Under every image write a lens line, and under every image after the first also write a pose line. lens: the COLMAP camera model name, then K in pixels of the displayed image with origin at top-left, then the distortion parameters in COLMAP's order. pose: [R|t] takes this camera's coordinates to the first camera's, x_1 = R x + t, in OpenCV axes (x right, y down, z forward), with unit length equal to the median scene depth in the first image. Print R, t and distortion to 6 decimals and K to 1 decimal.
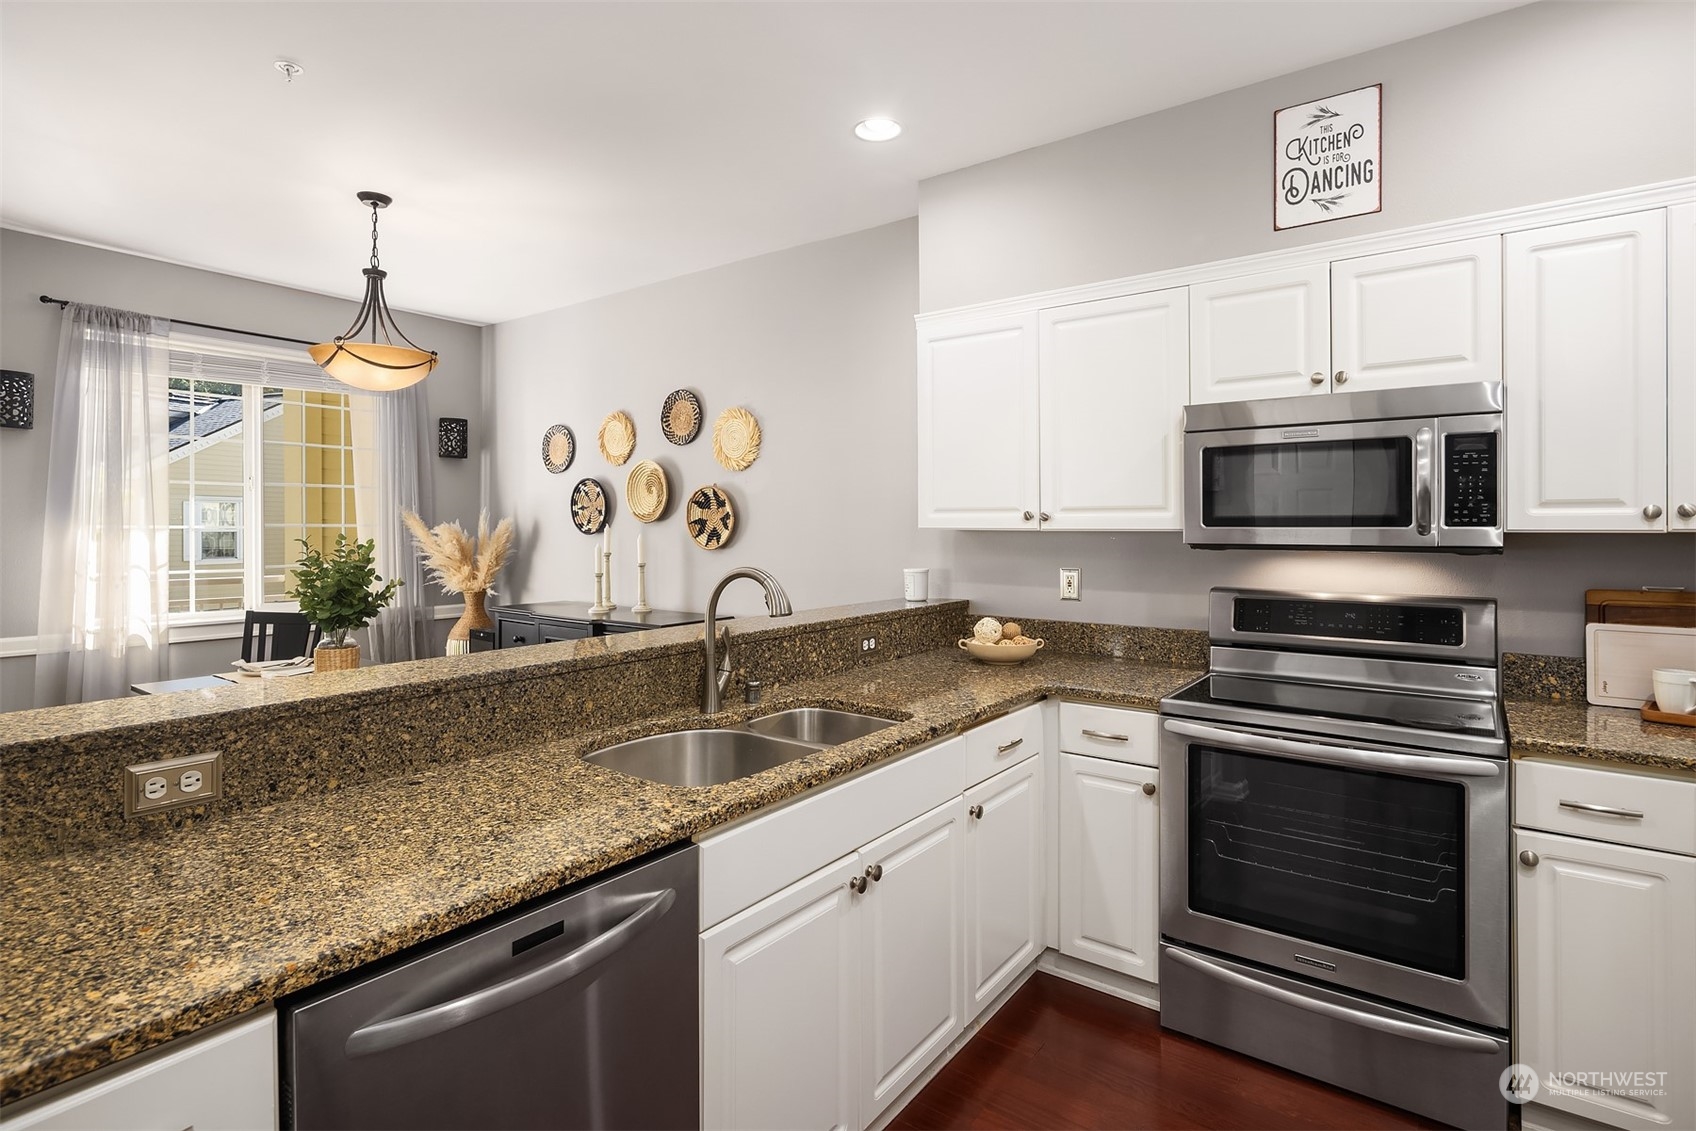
lens RADIAL K [[845.5, 0, 846.2], [0, 845.5, 533.2], [0, 0, 1]] dist [0.010961, -0.005850]
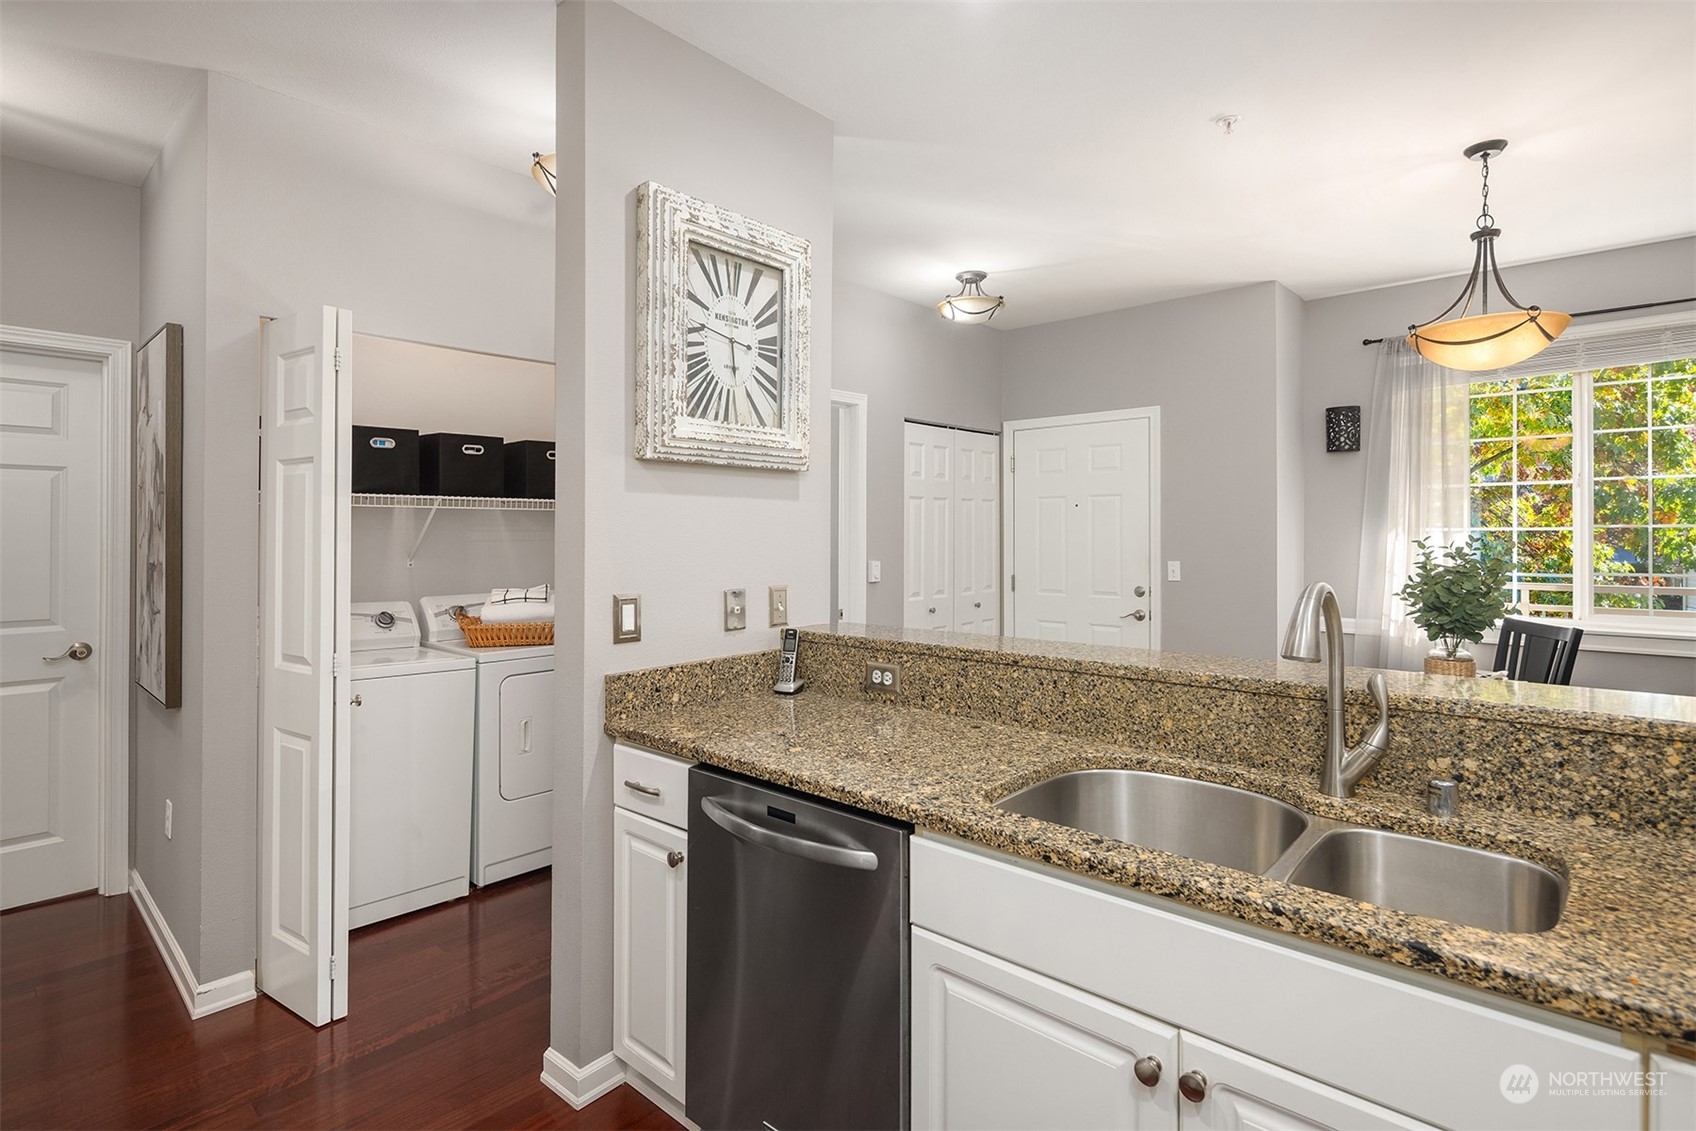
lens RADIAL K [[845.5, 0, 865.1], [0, 845.5, 532.5], [0, 0, 1]] dist [0.010961, -0.005850]
pose [[-0.105825, -0.004369, -0.994375, 0.514687], [-0.003026, 0.999987, -0.004071, 0.004704], [0.994380, 0.002578, -0.105836, 0.640842]]
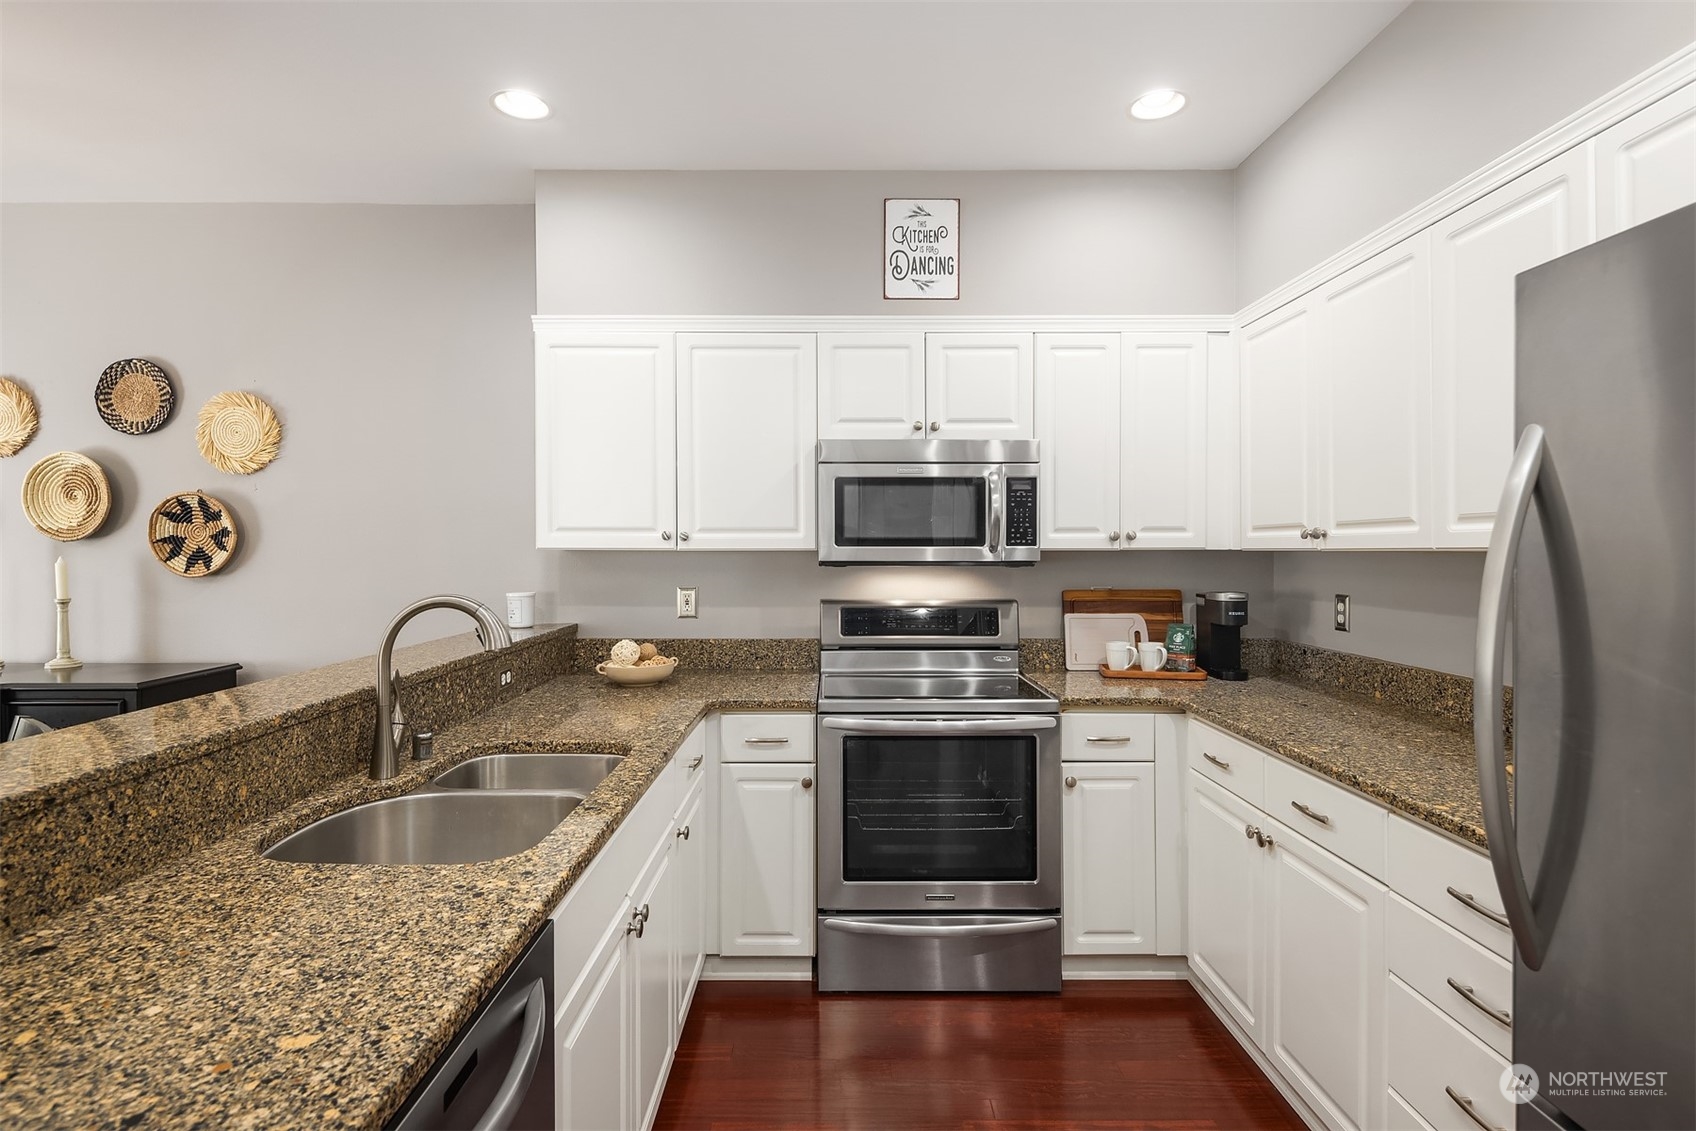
lens RADIAL K [[845.5, 0, 846.8], [0, 845.5, 555.0], [0, 0, 1]] dist [0.010961, -0.005850]
pose [[0.796860, -0.006244, 0.604131, -0.272298], [0.005174, 0.999980, 0.003512, -0.000059], [-0.604141, 0.000327, 0.796877, 0.086354]]
